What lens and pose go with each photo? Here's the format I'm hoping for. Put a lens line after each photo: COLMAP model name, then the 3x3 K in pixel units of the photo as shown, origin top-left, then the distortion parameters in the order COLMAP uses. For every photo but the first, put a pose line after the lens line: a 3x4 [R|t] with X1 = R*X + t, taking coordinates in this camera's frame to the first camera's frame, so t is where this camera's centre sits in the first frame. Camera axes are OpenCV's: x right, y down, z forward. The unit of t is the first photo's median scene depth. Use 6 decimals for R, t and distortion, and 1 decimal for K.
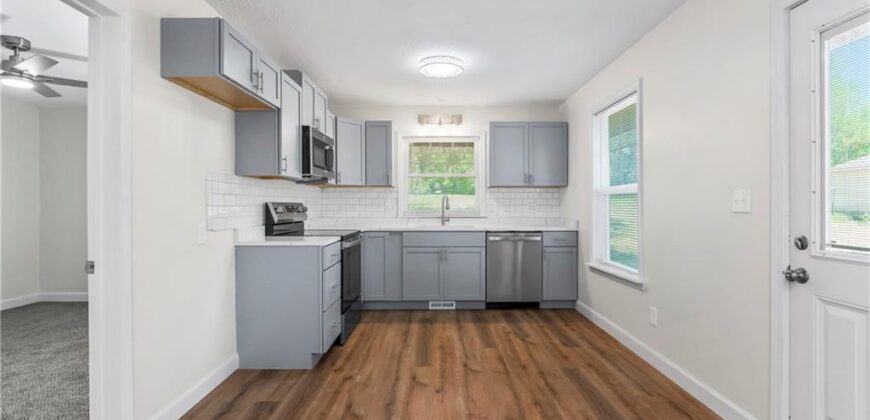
lens RADIAL K [[416.4, 0, 443.1], [0, 416.4, 205.4], [0, 0, 1]] dist [-0.001653, -0.000211]
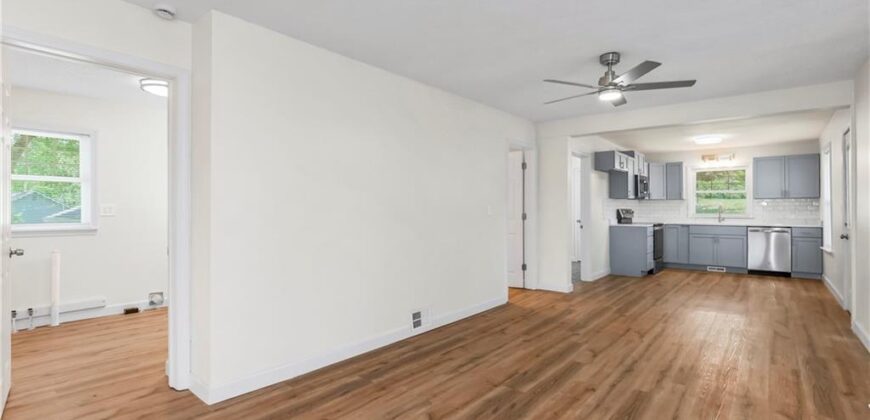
lens RADIAL K [[416.4, 0, 443.1], [0, 416.4, 205.4], [0, 0, 1]] dist [-0.001653, -0.000211]
pose [[0.778240, -0.005791, -0.627940, 0.200987], [-0.002092, 0.999928, -0.011815, 0.002126], [0.627963, 0.010509, 0.778172, -1.047831]]
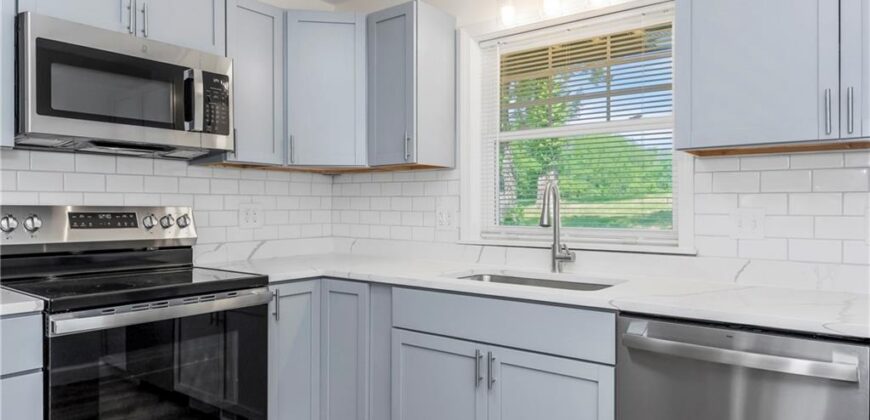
lens RADIAL K [[573.3, 0, 435.0], [0, 573.3, 210.0], [0, 0, 1]] dist [0.000330, 0.000092]
pose [[0.785635, 0.003504, -0.618680, 0.244825], [-0.004717, 0.999989, -0.000325, -0.003276], [0.618672, 0.003173, 0.785643, 0.625882]]
